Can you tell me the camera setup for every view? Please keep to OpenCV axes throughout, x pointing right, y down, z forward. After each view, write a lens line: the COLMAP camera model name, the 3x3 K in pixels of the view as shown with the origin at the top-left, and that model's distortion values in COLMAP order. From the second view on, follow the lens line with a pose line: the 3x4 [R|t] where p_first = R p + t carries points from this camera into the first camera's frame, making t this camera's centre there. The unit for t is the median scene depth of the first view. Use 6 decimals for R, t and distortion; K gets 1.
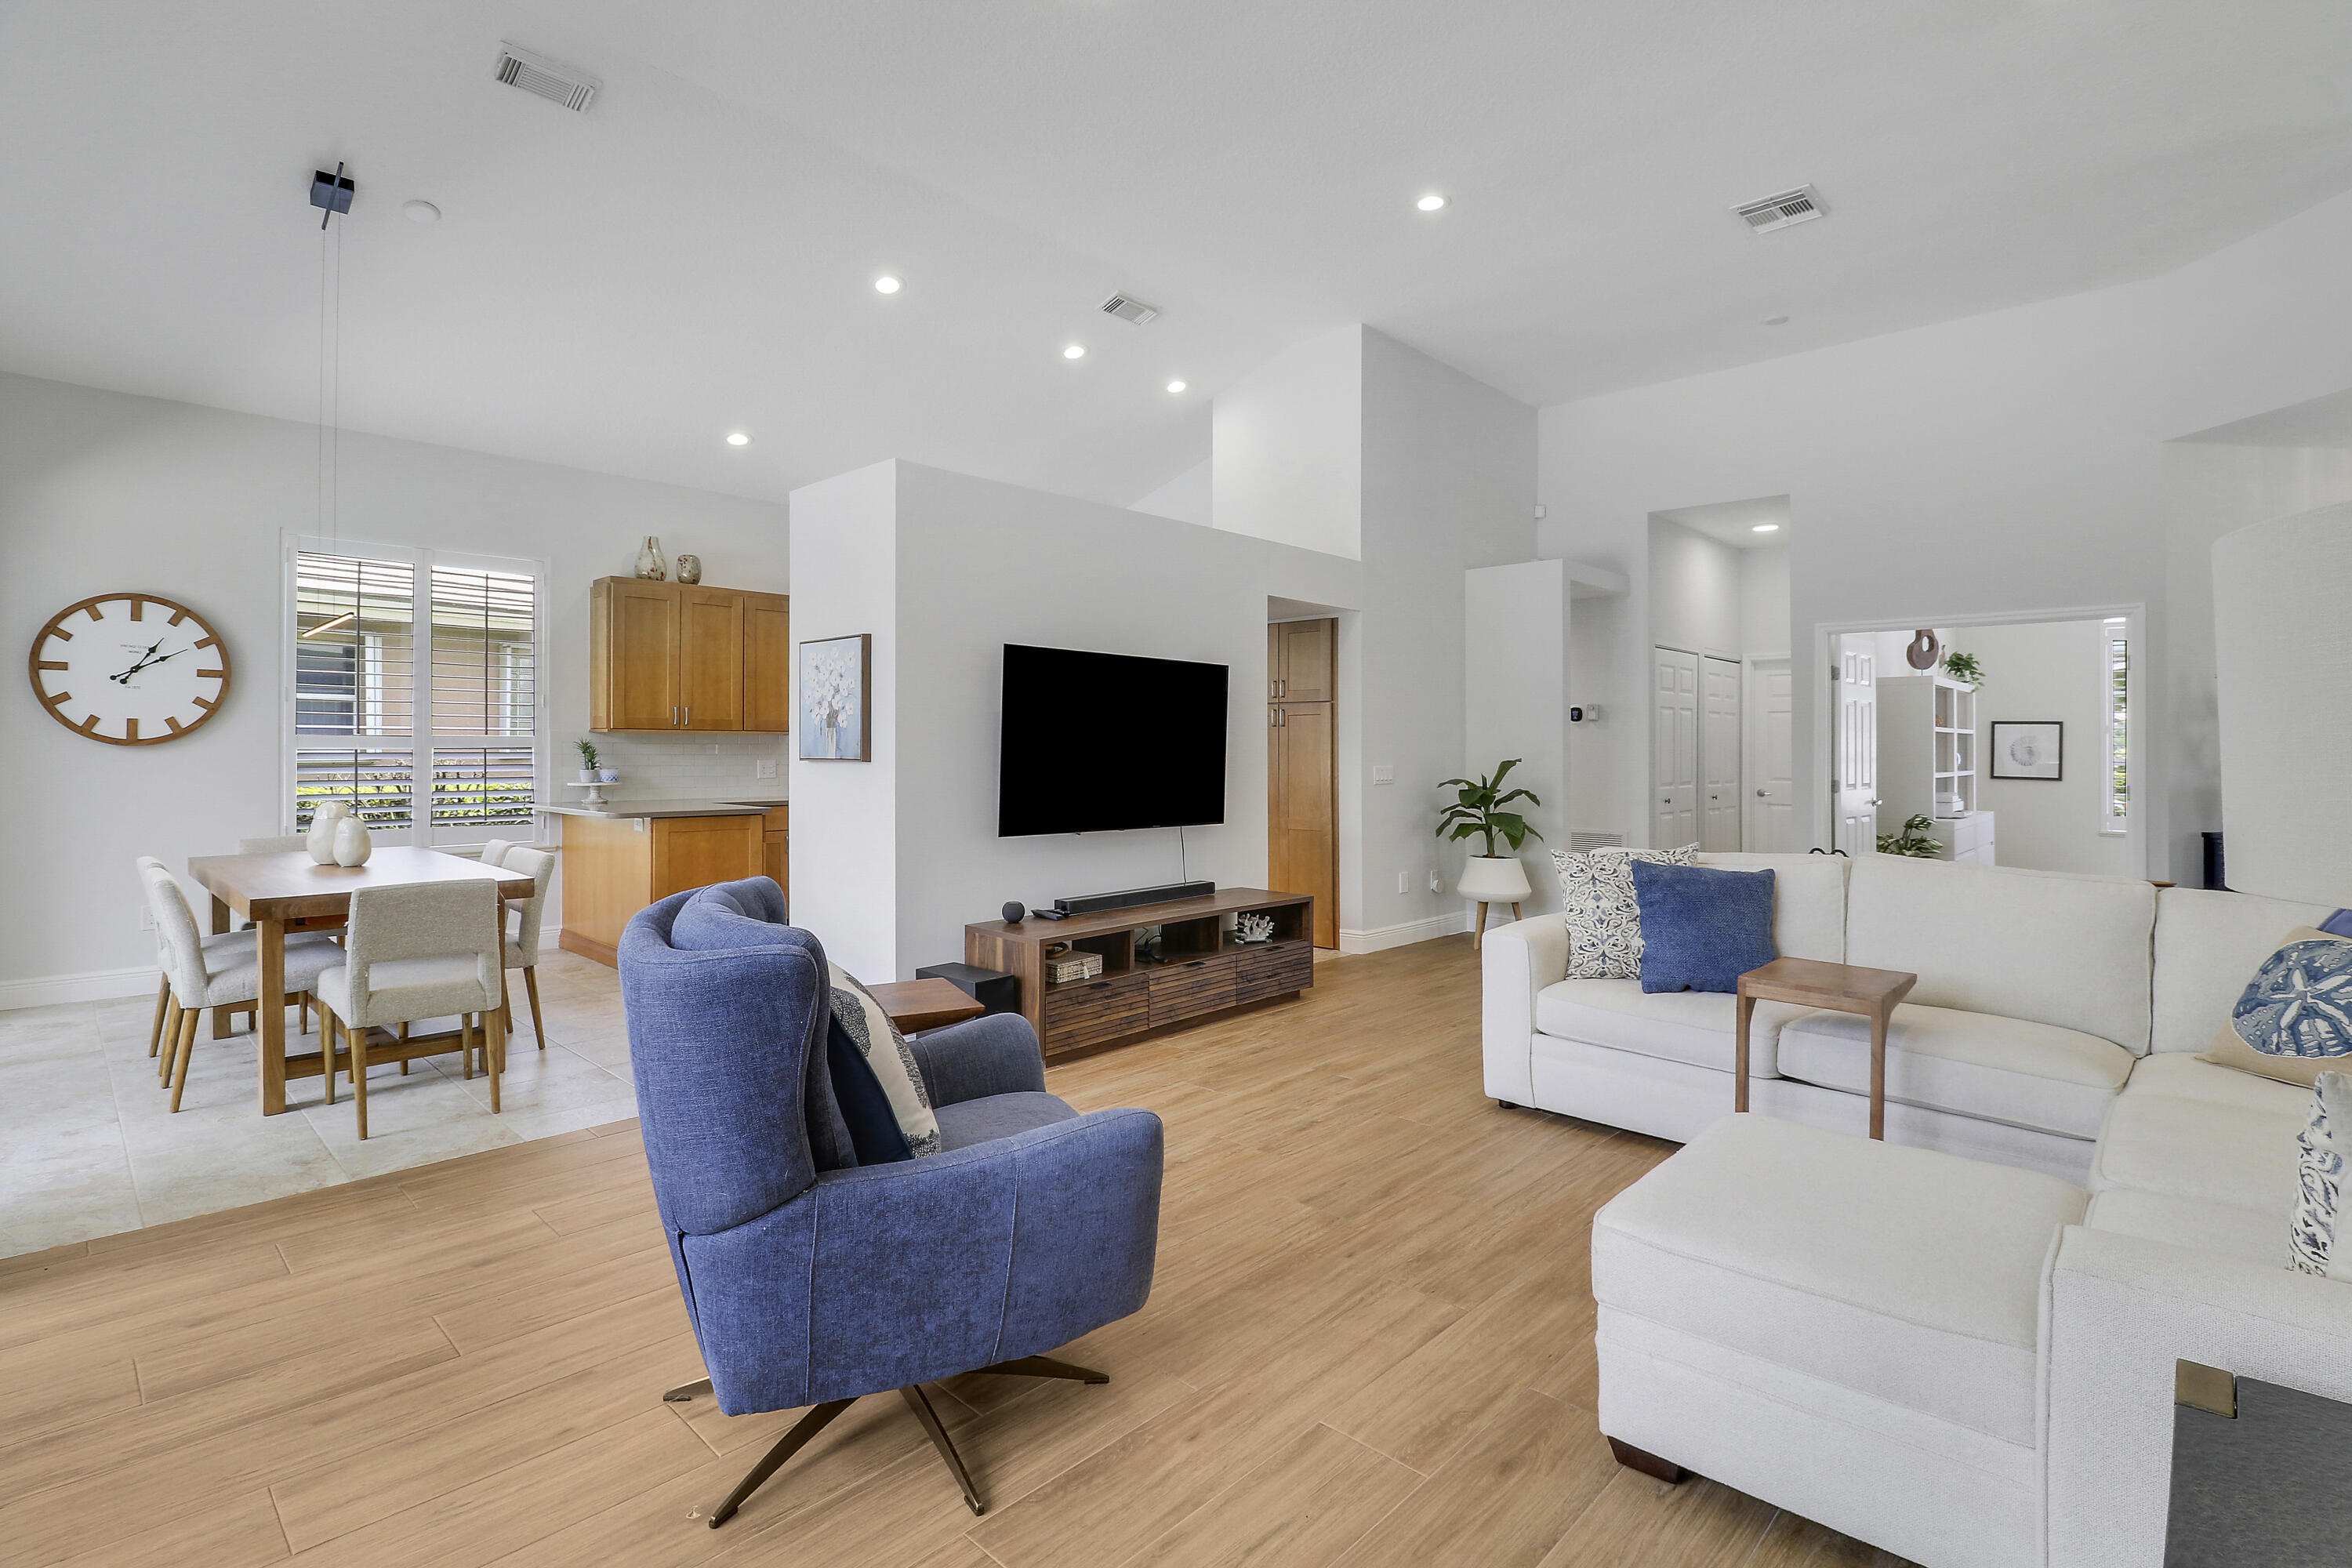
lens RADIAL K [[1149.4, 0, 1215.7], [0, 1149.4, 719.3], [0, 0, 1]] dist [0.002270, -0.013801]
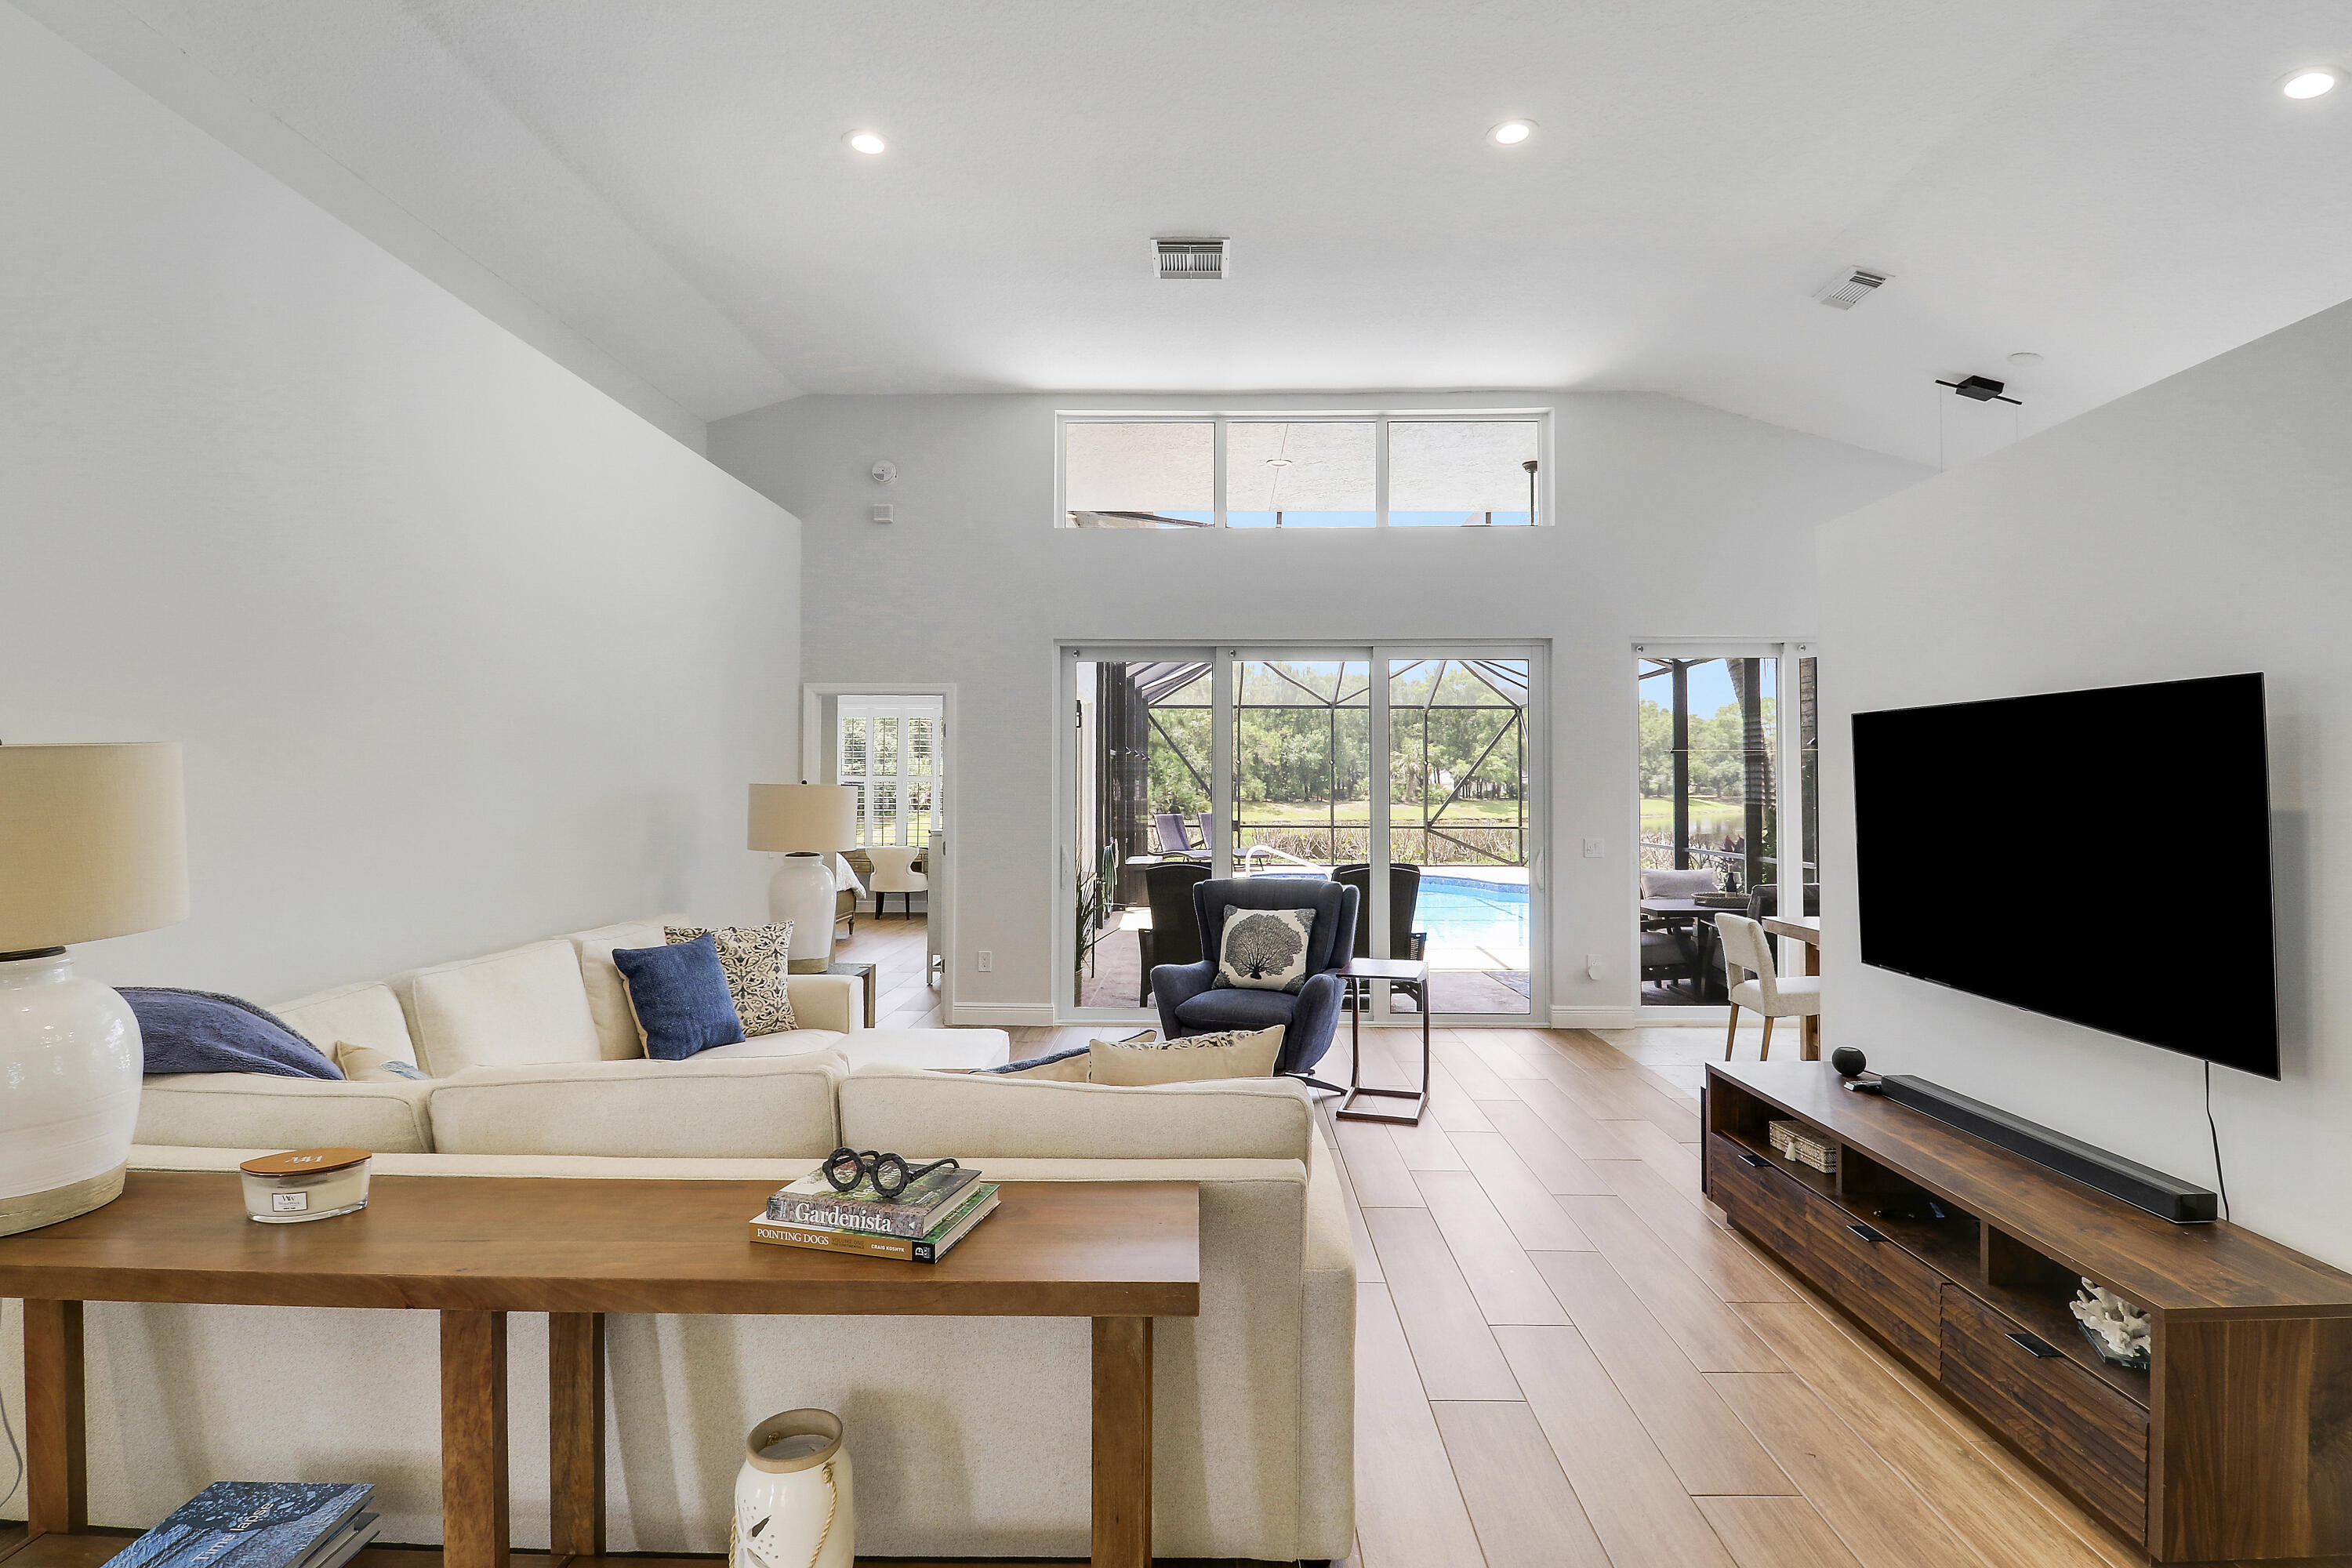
lens RADIAL K [[1099.2, 0, 1188.6], [0, 1099.2, 761.3], [0, 0, 1]] dist [0.001648, -0.014106]
pose [[-0.755969, -0.020679, -0.654281, 0.549397], [0.008915, 0.999083, -0.041877, -0.004570], [0.654547, -0.037490, -0.755091, 1.087648]]
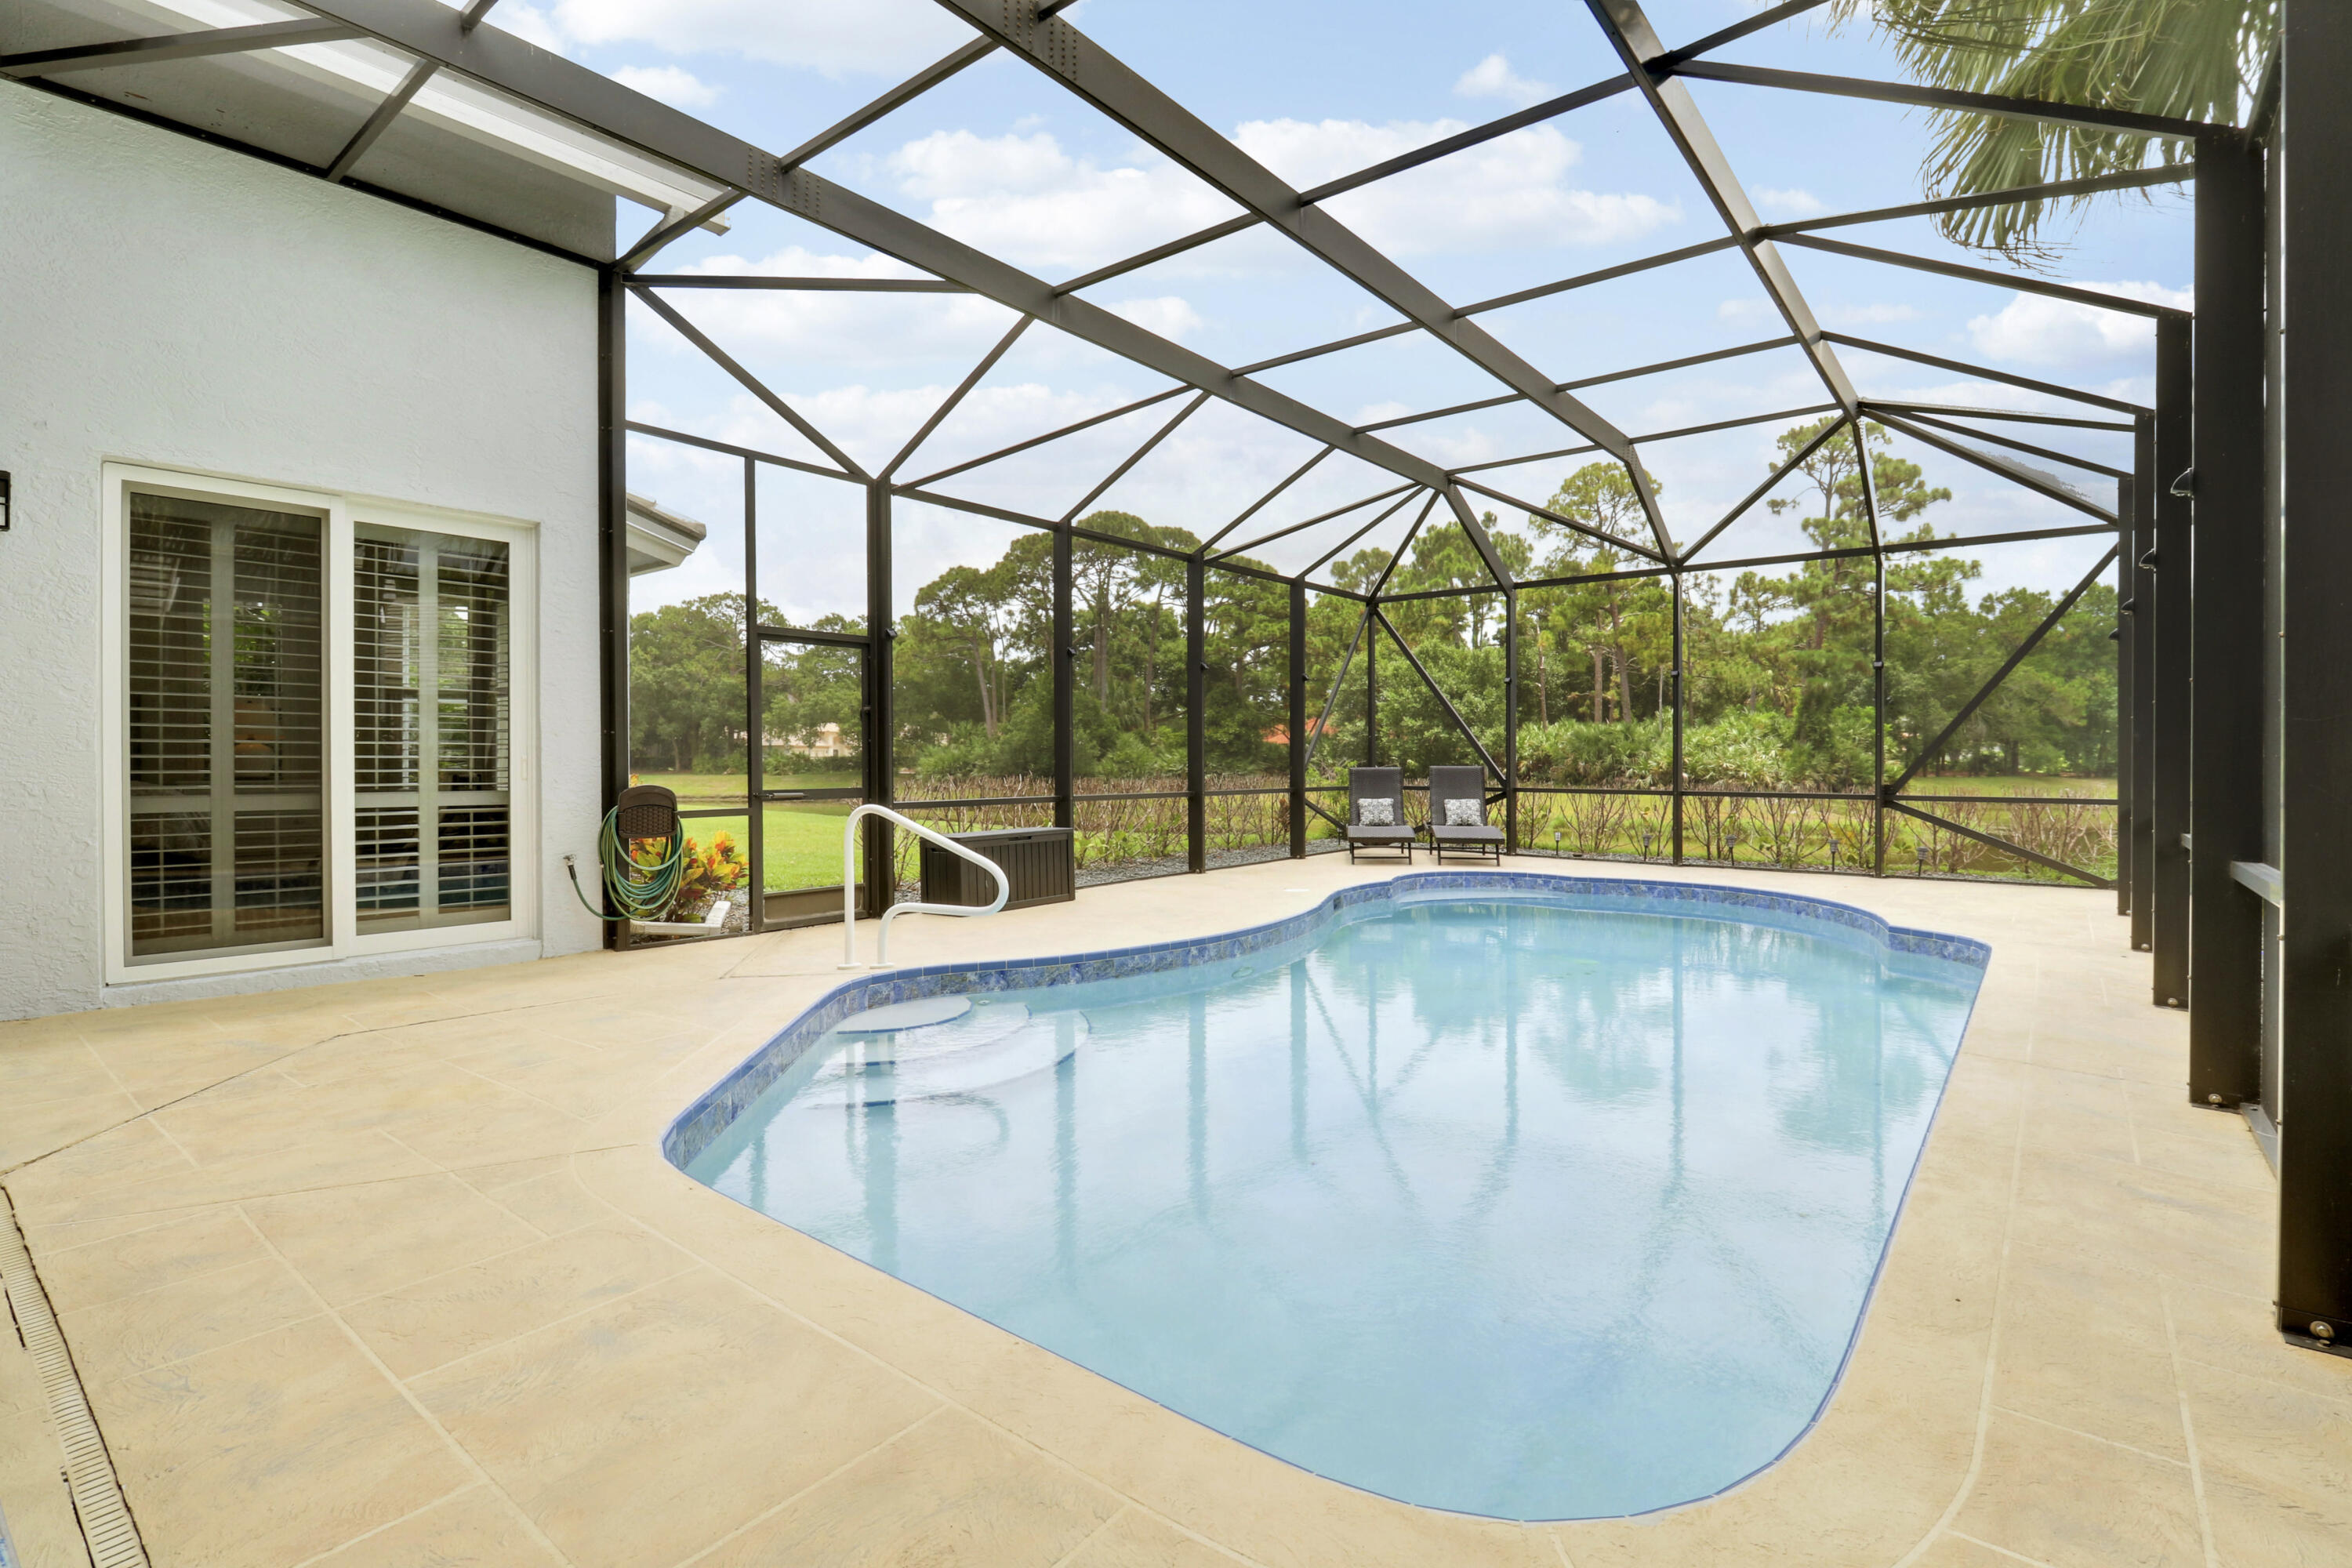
lens RADIAL K [[1090.4, 0, 1209.0], [0, 1090.4, 773.8], [0, 0, 1]] dist [0.003977, -0.011445]
pose [[-0.998091, -0.005438, -0.061513, -1.279327], [-0.004853, 0.999942, -0.009652, 0.054726], [0.061561, -0.009335, -0.998060, 0.520466]]
